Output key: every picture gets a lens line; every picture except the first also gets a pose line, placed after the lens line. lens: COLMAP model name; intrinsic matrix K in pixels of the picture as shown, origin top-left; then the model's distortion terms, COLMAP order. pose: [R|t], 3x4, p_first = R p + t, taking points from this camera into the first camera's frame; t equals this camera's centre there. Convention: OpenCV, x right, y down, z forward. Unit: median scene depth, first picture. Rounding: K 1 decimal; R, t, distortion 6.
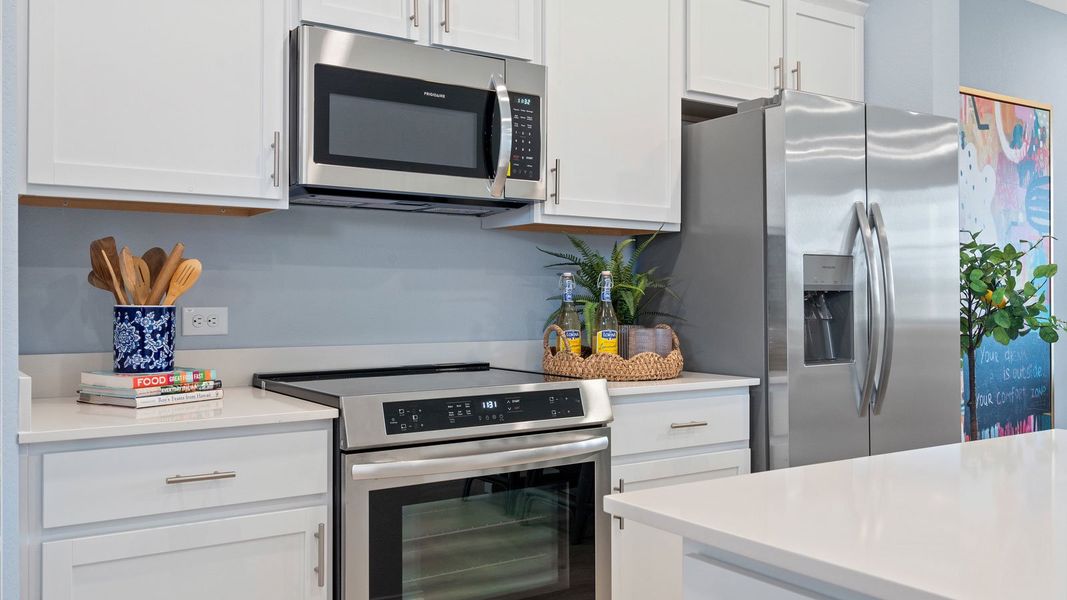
lens RADIAL K [[907.9, 0, 511.9], [0, 907.9, 289.1], [0, 0, 1]] dist [0.010769, -0.015463]
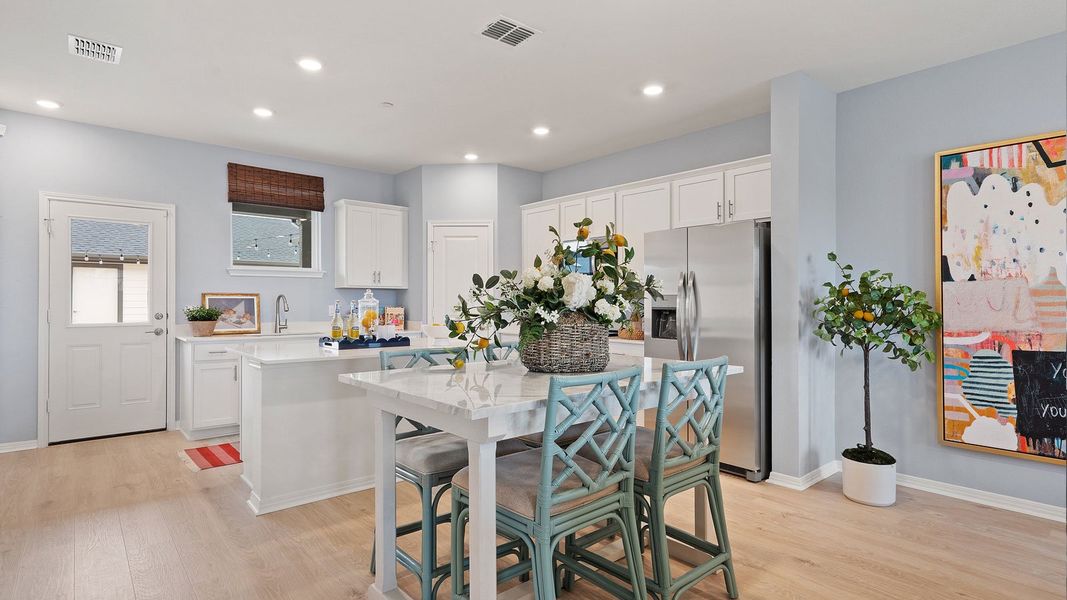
lens RADIAL K [[518.8, 0, 523.9], [0, 518.8, 300.4], [0, 0, 1]] dist [0.001790, -0.001502]
pose [[0.132454, -0.001118, -0.991189, 1.748650], [0.002768, 0.999996, -0.000758, -0.023801], [0.991185, -0.002643, 0.132457, 0.455267]]
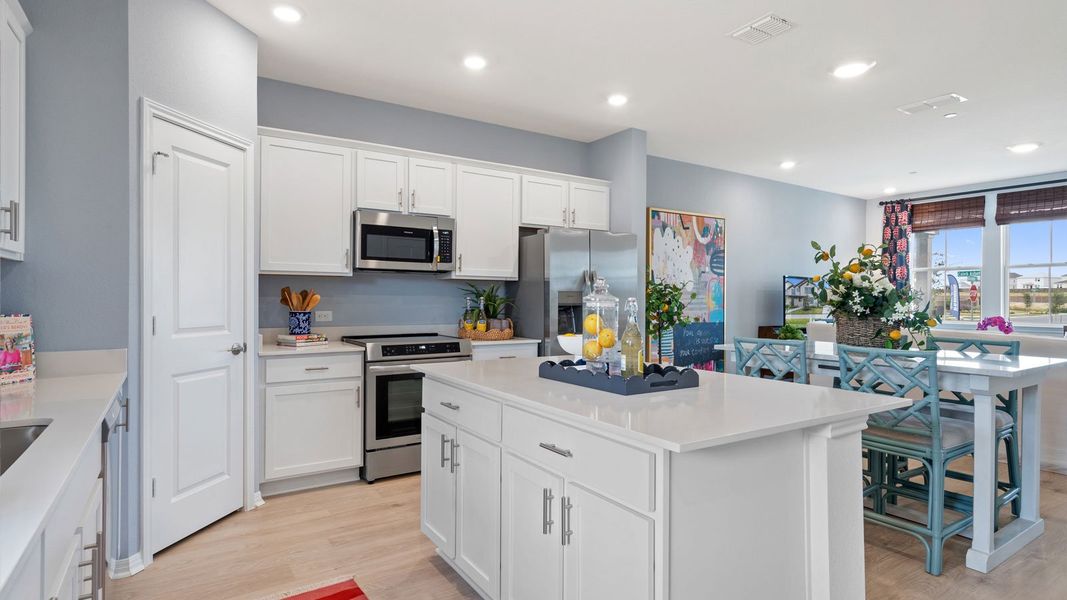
lens RADIAL K [[549.4, 0, 523.5], [0, 549.4, 296.1], [0, 0, 1]] dist [-0.003750, -0.000092]
pose [[0.999796, 0.006383, -0.019160, 0.254774], [-0.006277, 0.999965, 0.005570, -0.033118], [0.019195, -0.005449, 0.999801, -0.547201]]
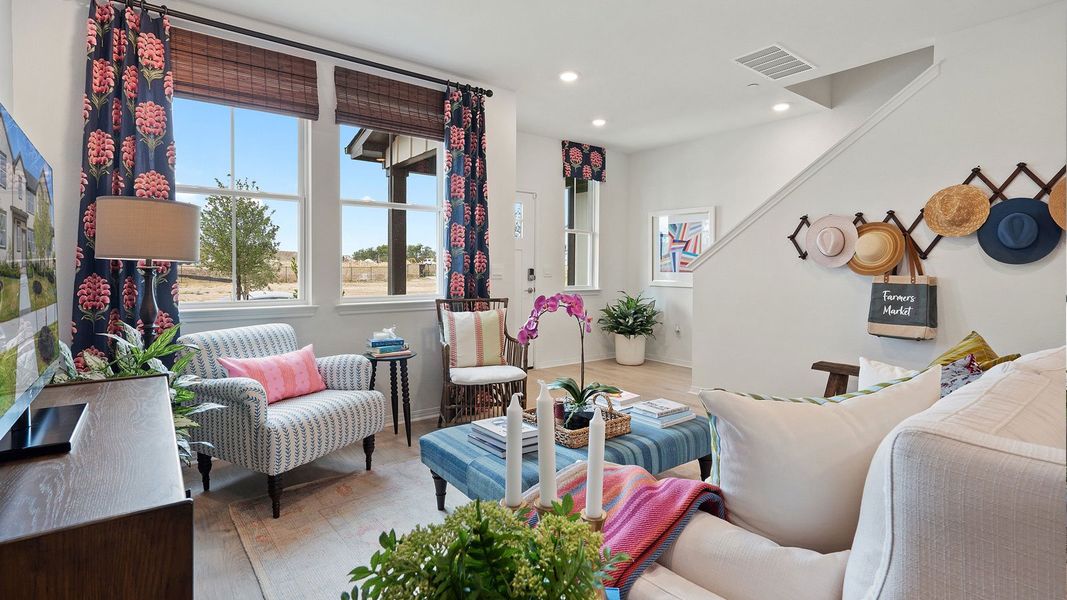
lens RADIAL K [[503.7, 0, 530.2], [0, 503.7, 279.2], [0, 0, 1]] dist [-0.002945, 0.002023]
pose [[-0.076053, -0.027711, 0.996719, 1.064017], [-0.014854, 0.999534, 0.026656, -0.008783], [-0.996993, -0.012778, -0.076429, 1.601014]]
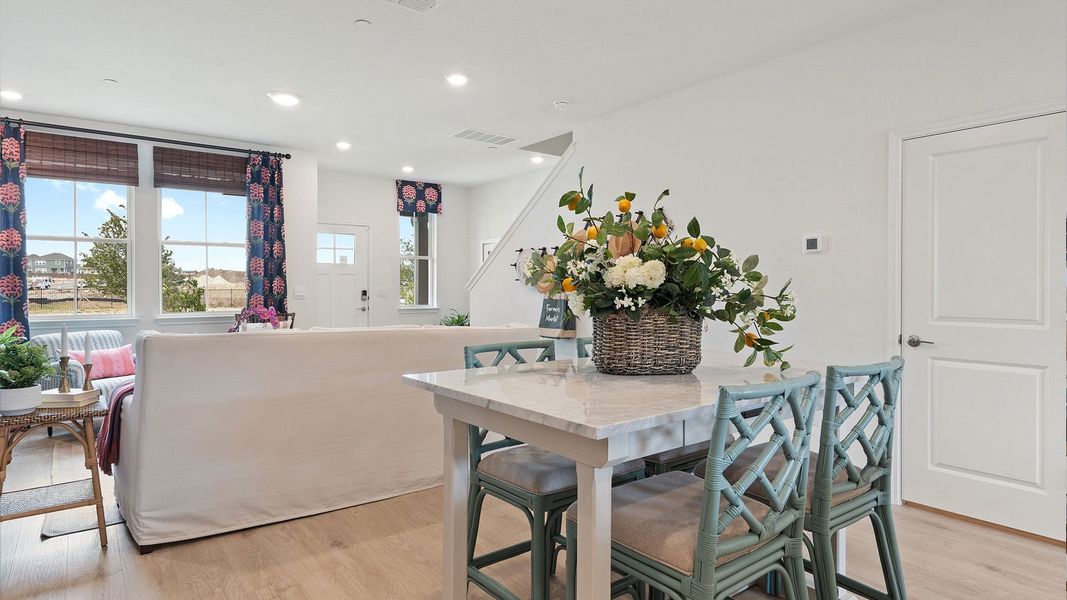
lens RADIAL K [[583.6, 0, 526.4], [0, 583.6, 288.9], [0, 0, 1]] dist [0.002643, -0.000057]
pose [[-0.075534, -0.005521, 0.997128, 0.244595], [-0.006871, 0.999964, 0.005016, -0.023219], [-0.997120, -0.006473, -0.075570, 0.856541]]
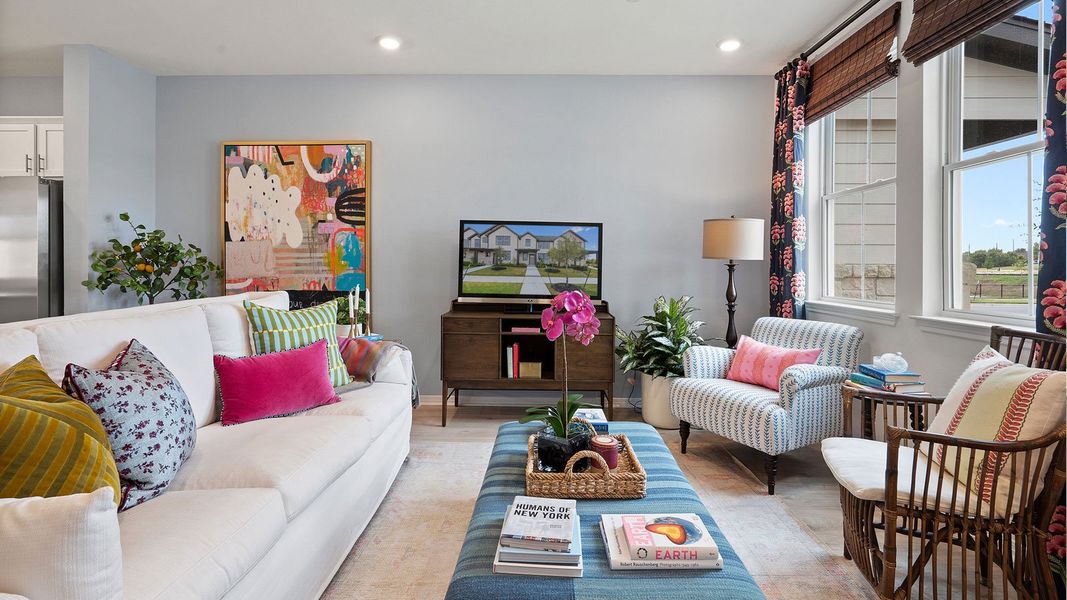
lens RADIAL K [[503.7, 0, 535.1], [0, 503.7, 261.7], [0, 0, 1]] dist [-0.002945, 0.002023]
pose [[0.824633, -0.000794, -0.565668, 2.311281], [0.003124, 0.999990, 0.003150, -0.006082], [0.565660, -0.004364, 0.824627, 0.840528]]
